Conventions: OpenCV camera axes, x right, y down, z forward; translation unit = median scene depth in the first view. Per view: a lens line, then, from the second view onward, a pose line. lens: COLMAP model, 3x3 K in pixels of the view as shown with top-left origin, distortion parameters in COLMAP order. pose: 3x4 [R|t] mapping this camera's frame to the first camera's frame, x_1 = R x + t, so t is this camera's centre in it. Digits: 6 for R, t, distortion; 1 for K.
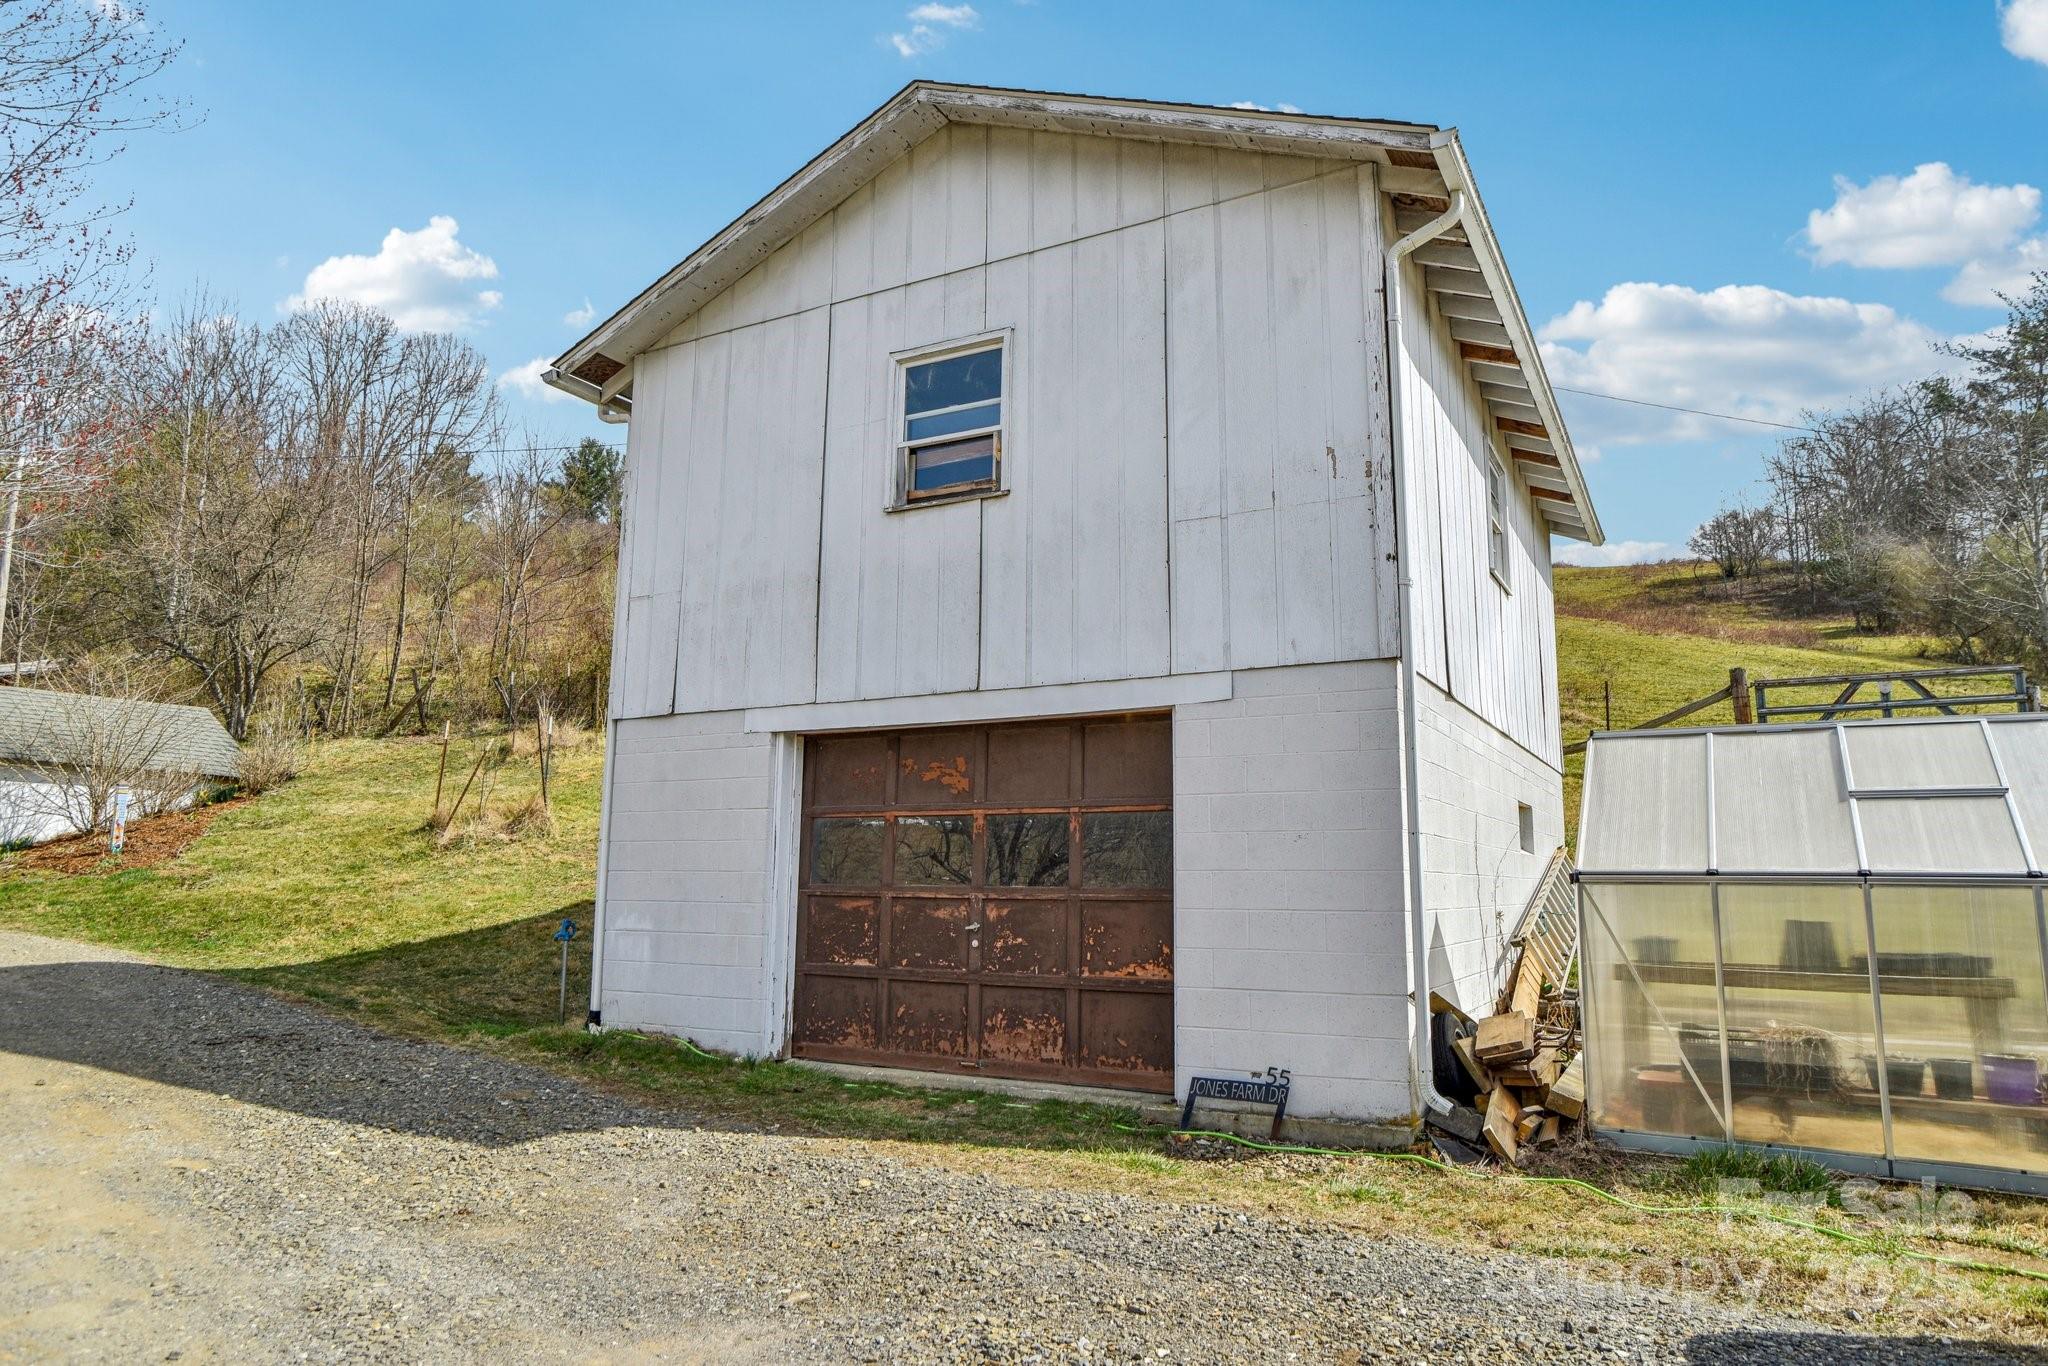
lens RADIAL K [[1288.4, 0, 1020.8], [0, 1288.4, 672.4], [0, 0, 1]] dist [-0.030431, 0.052748]
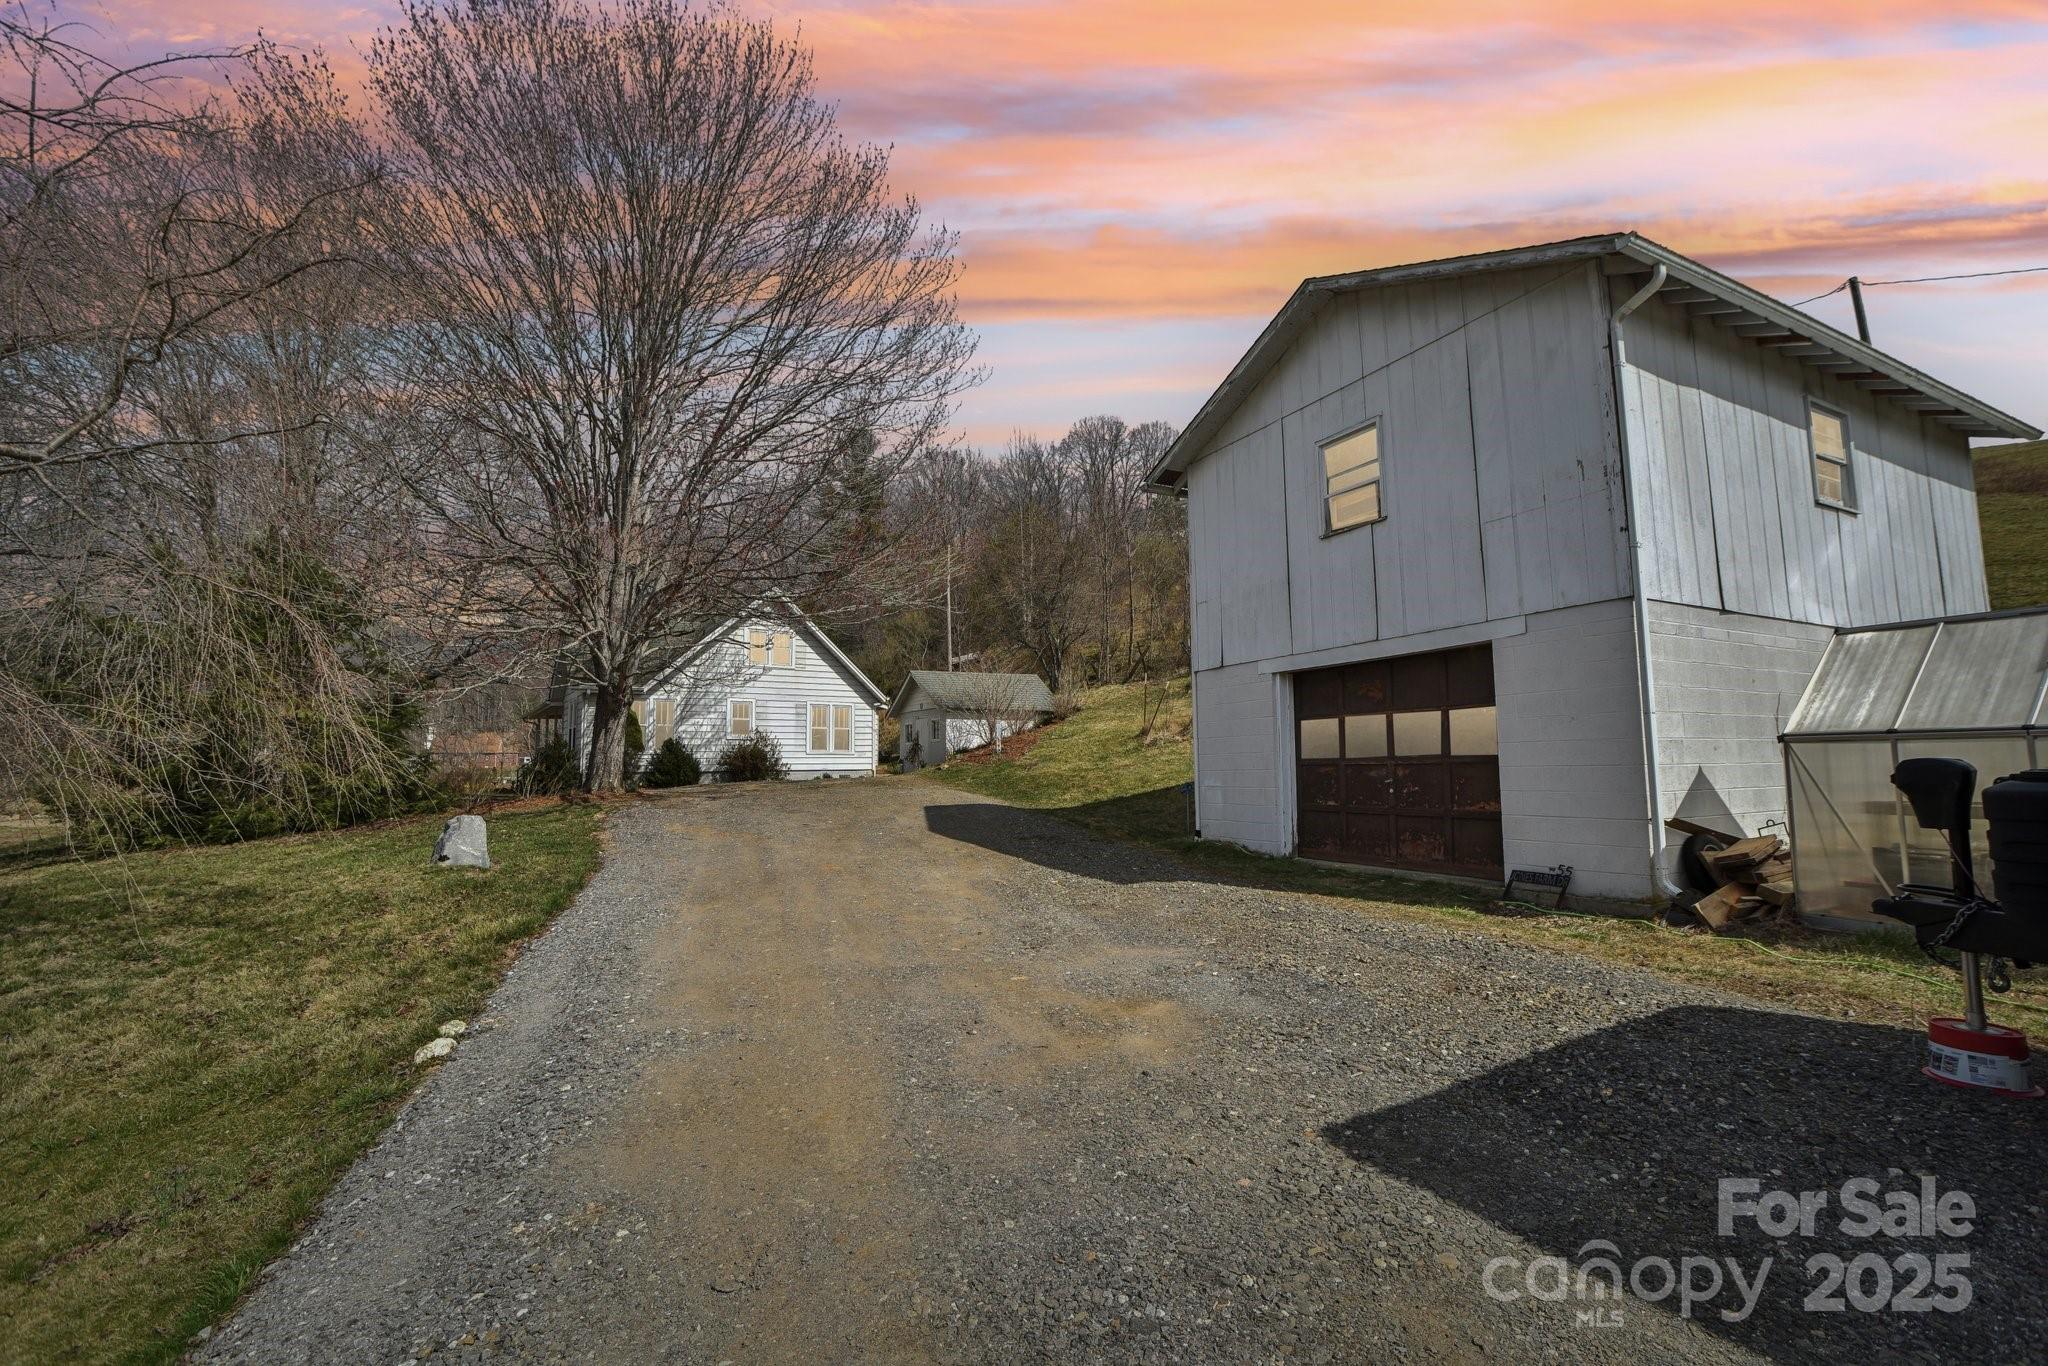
lens RADIAL K [[895.9, 0, 1048.6], [0, 895.9, 671.7], [0, 0, 1]] dist [-0.000246, 0.000079]
pose [[0.835344, -0.078114, -0.544149, 0.207476], [0.109342, 0.993685, 0.025208, -0.018105], [0.538743, -0.080555, 0.838610, -0.176496]]
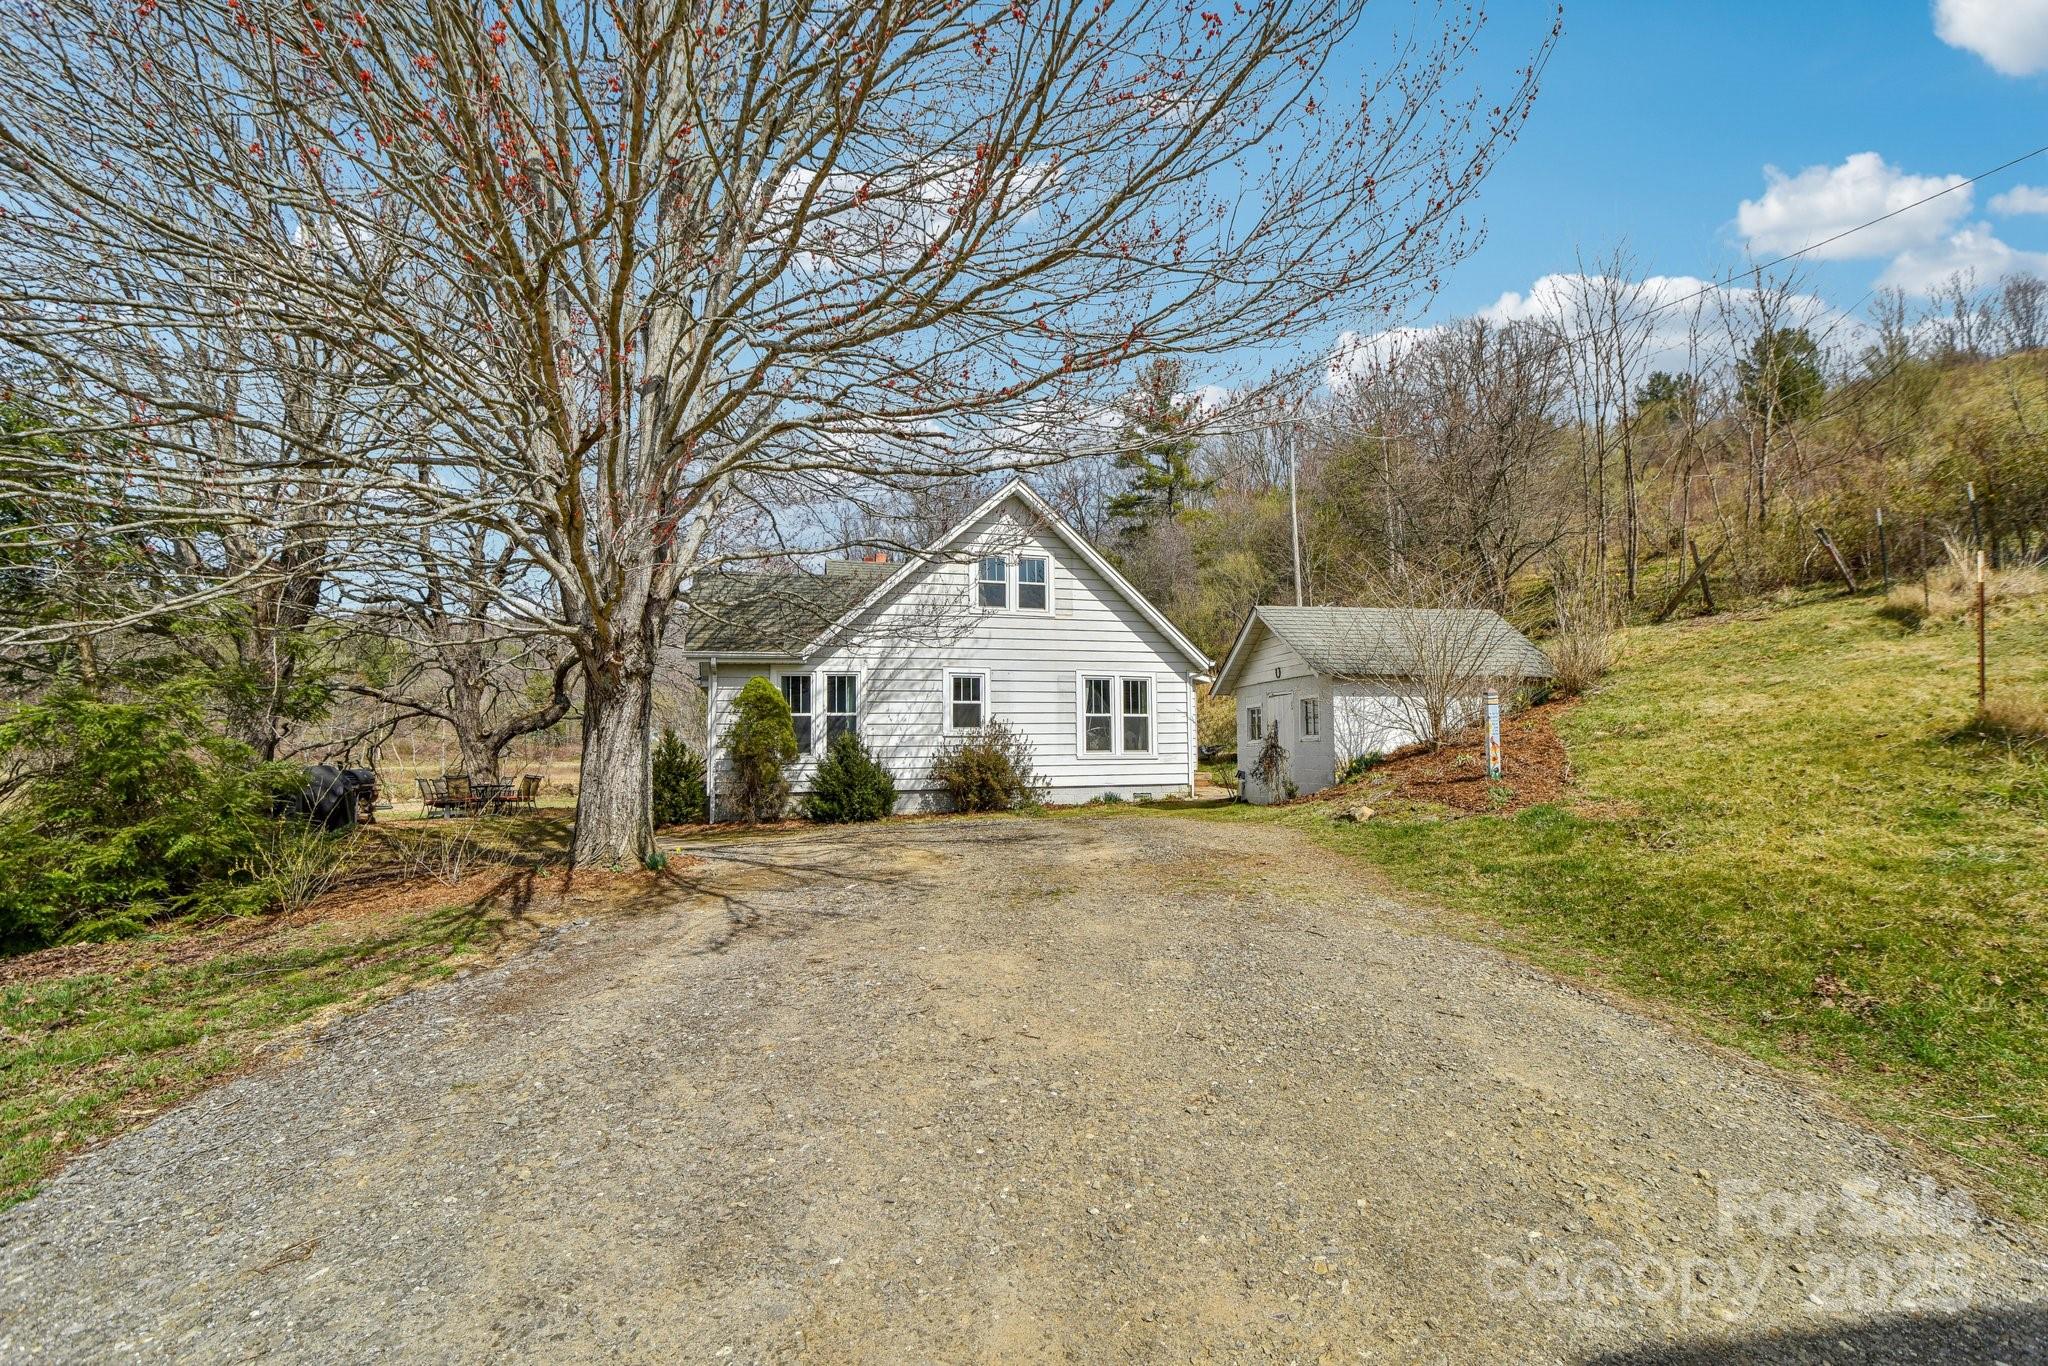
lens RADIAL K [[895.9, 0, 1048.6], [0, 895.9, 671.7], [0, 0, 1]] dist [-0.000246, 0.000079]
pose [[0.596919, -0.083875, -0.797905, -0.751931], [0.145220, 0.989389, 0.004636, 0.056632], [0.789049, -0.118639, 0.602765, 0.810105]]
